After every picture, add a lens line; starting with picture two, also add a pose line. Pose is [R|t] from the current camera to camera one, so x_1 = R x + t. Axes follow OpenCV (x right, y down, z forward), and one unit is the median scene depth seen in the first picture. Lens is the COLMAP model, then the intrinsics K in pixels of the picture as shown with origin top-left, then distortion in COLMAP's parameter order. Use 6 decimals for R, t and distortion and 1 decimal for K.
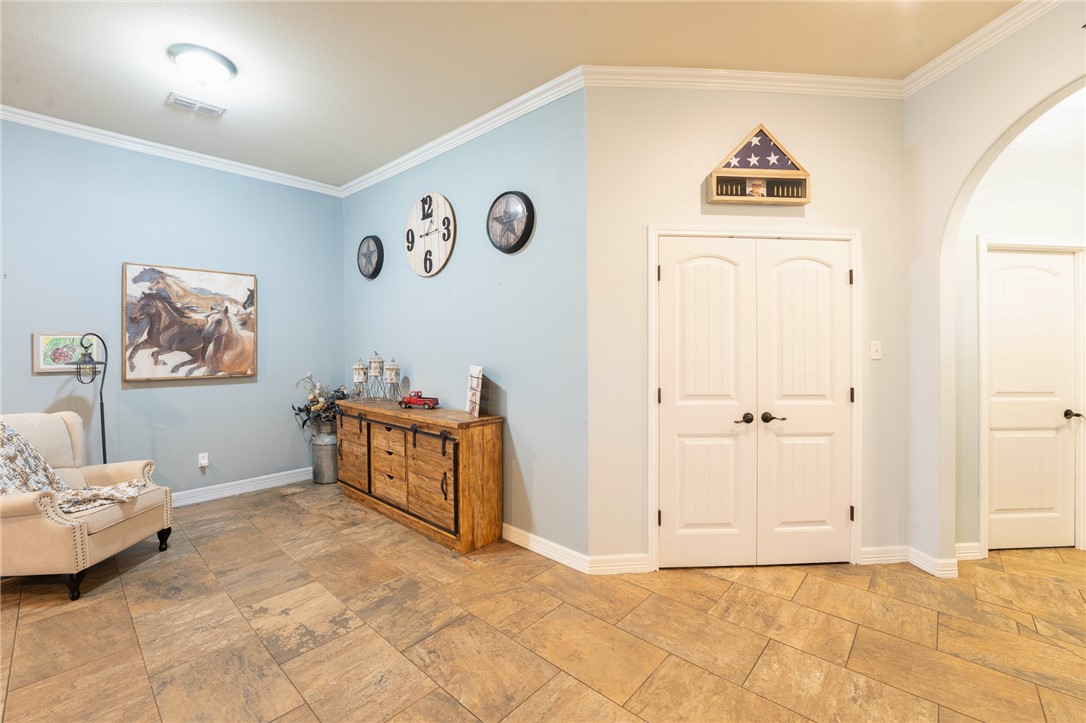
lens RADIAL K [[453.7, 0, 535.4], [0, 453.7, 345.5], [0, 0, 1]] dist [-0.027345, 0.004502]
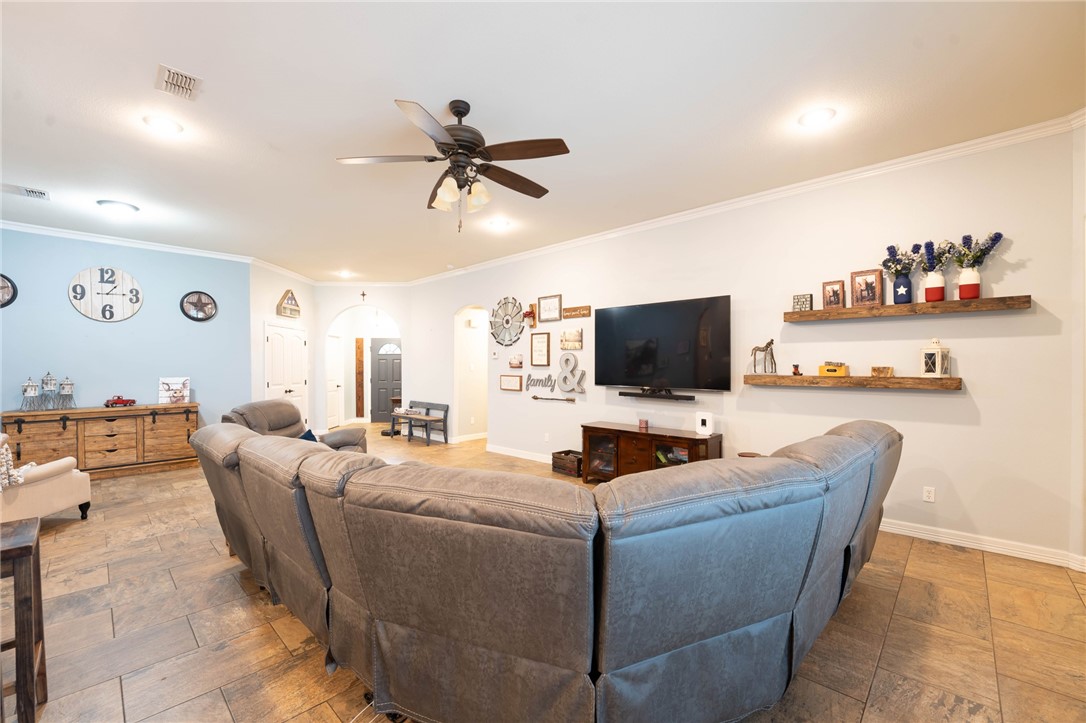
lens RADIAL K [[439.7, 0, 540.7], [0, 439.7, 367.4], [0, 0, 1]] dist [-0.030079, 0.003456]
pose [[0.021308, -0.009530, 0.999728, -1.737177], [-0.000019, 0.999955, 0.009532, -0.013082], [-0.999773, -0.000222, 0.021307, -0.513879]]
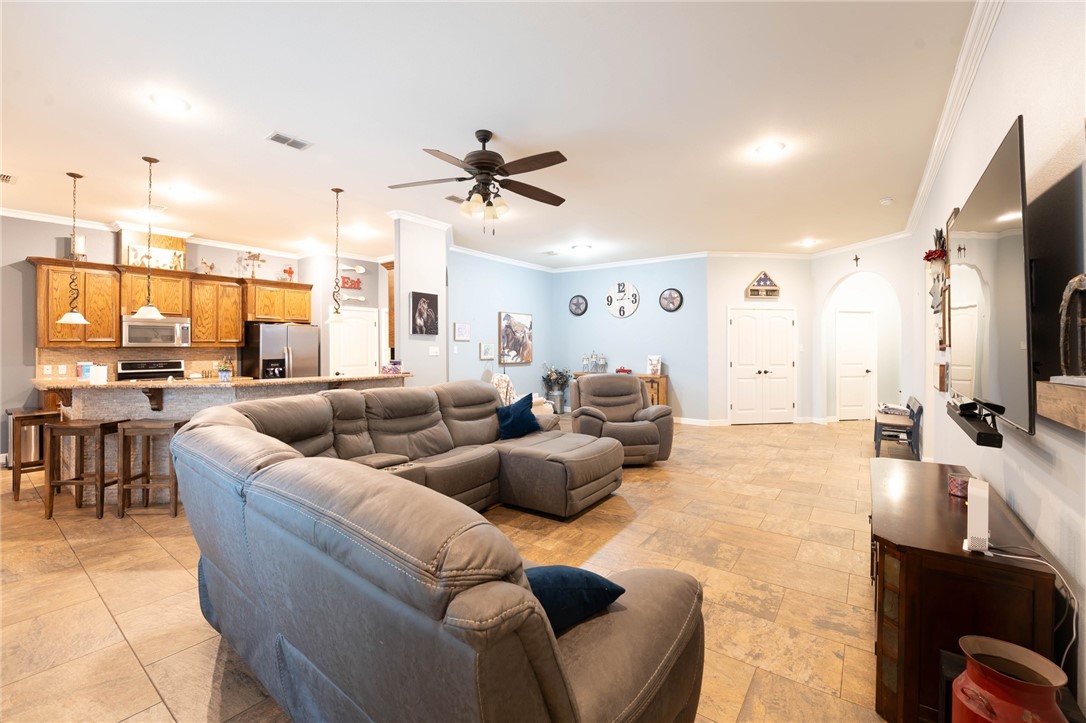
lens RADIAL K [[454.2, 0, 534.8], [0, 454.2, 350.0], [0, 0, 1]] dist [-0.023133, 0.000693]
pose [[0.994217, -0.004682, 0.107288, -0.981619], [0.004108, 0.999976, 0.005571, -0.002155], [-0.107312, -0.005098, 0.994212, -1.329723]]
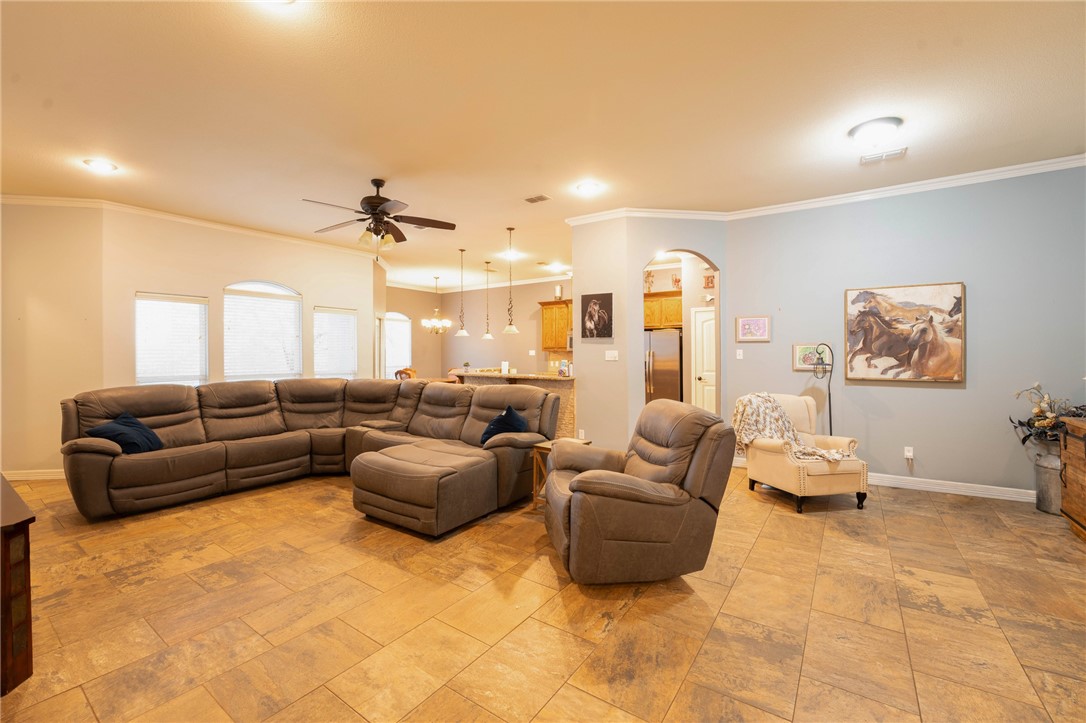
lens RADIAL K [[454.2, 0, 534.8], [0, 454.2, 350.0], [0, 0, 1]] dist [-0.023133, 0.000693]
pose [[0.130740, -0.006760, -0.991394, 0.281072], [0.001195, 0.999977, -0.006660, 0.001279], [0.991416, -0.000314, 0.130745, -0.098634]]
